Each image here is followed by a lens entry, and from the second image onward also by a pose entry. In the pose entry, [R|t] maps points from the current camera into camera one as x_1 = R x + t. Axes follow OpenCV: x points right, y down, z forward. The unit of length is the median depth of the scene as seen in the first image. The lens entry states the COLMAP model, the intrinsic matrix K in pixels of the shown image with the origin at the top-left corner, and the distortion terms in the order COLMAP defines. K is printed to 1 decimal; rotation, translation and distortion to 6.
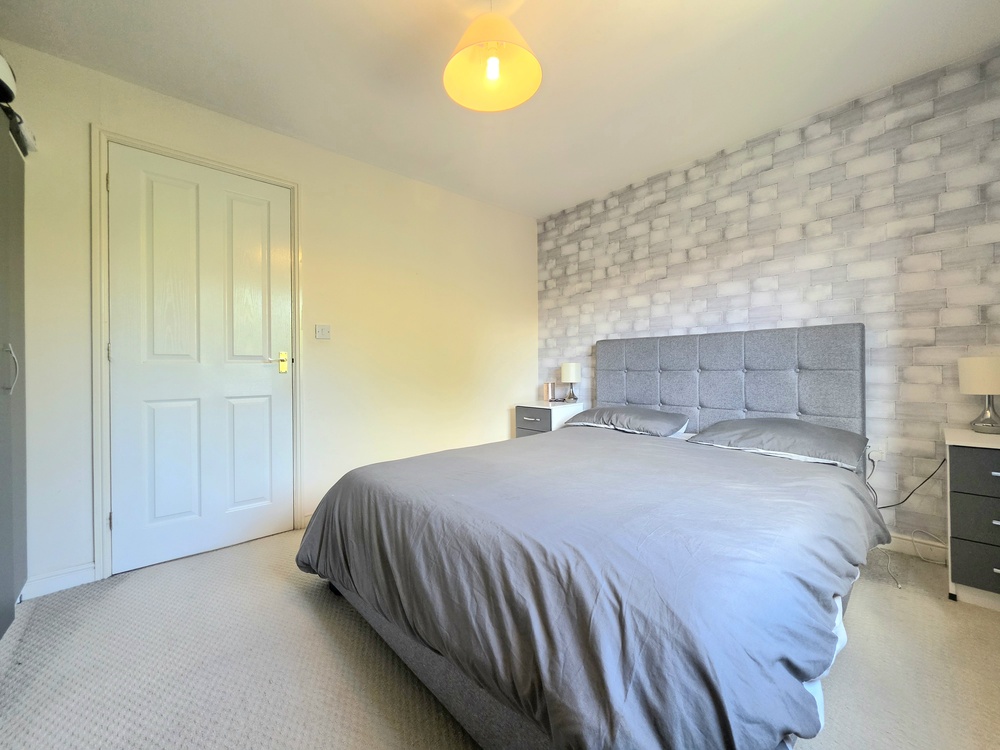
lens RADIAL K [[402.8, 0, 497.7], [0, 402.8, 368.1], [0, 0, 1]] dist [-0.002549, -0.000433]
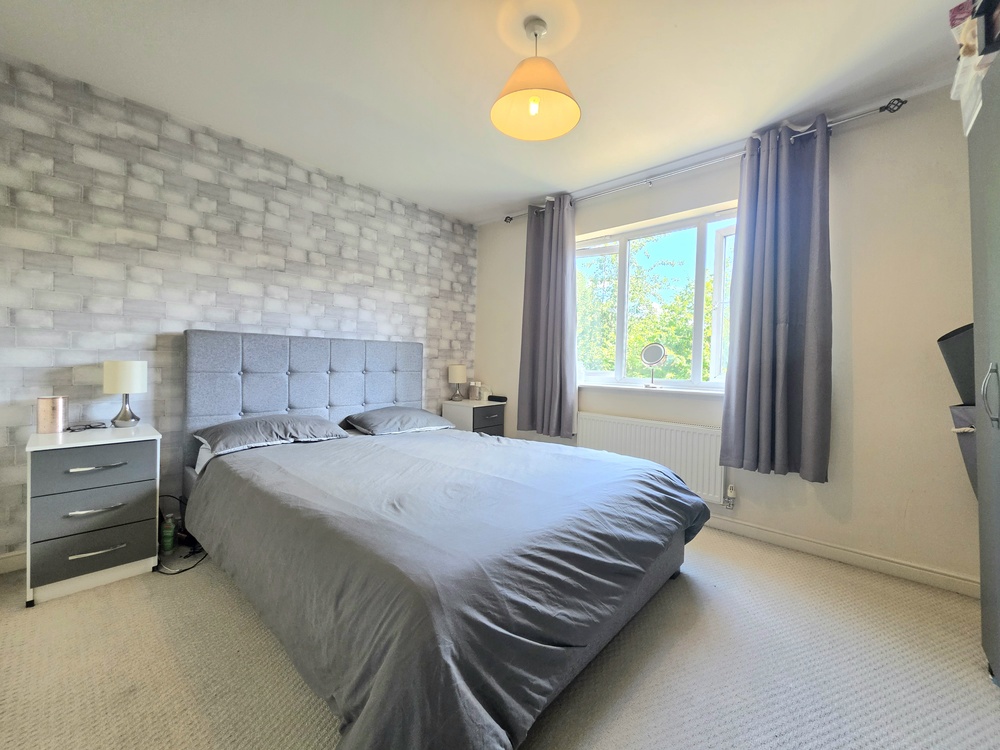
lens RADIAL K [[397.6, 0, 495.3], [0, 397.6, 371.5], [0, 0, 1]] dist [-0.002002, -0.000270]
pose [[-0.091471, -0.000663, 0.995808, -0.553350], [-0.002112, 0.999998, 0.000471, 0.002279], [-0.995806, -0.002060, -0.091472, 0.628646]]
